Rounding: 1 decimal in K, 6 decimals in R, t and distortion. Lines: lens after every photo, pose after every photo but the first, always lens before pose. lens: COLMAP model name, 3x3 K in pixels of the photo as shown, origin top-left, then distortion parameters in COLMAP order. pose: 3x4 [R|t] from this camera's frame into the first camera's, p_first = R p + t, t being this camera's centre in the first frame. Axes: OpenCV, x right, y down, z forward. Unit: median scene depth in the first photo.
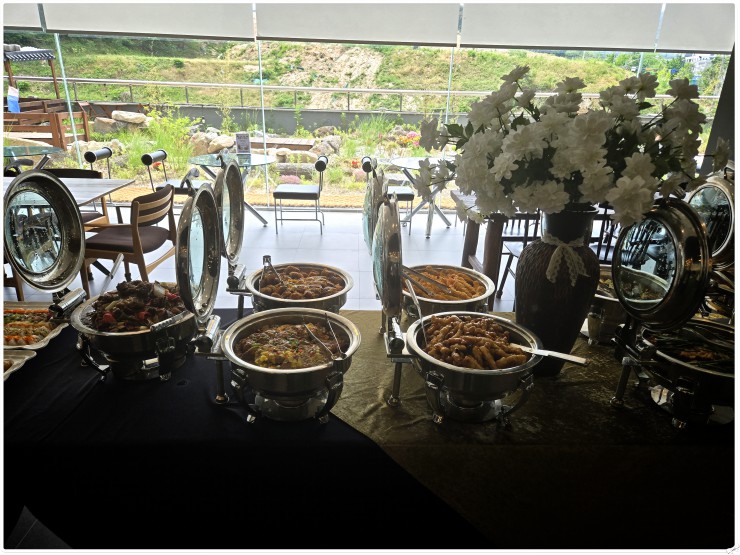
lens RADIAL K [[498.6, 0, 370.0], [0, 498.6, 277.5], [0, 0, 1]] dist [0.070161, -0.061025]
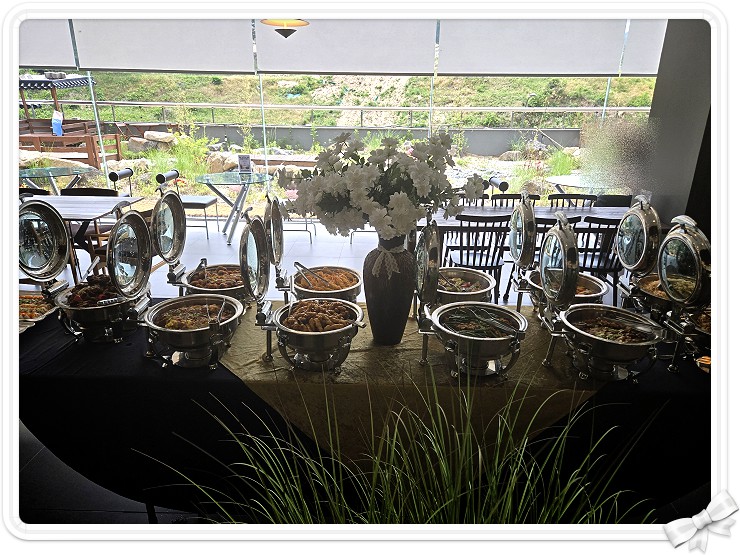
lens RADIAL K [[498.6, 0, 370.0], [0, 498.6, 277.5], [0, 0, 1]] dist [0.070161, -0.061025]
pose [[0.997643, 0.007584, -0.068192, 0.108535], [-0.008883, 0.999784, -0.018766, 0.009513], [0.068035, 0.019328, 0.997496, -0.106210]]
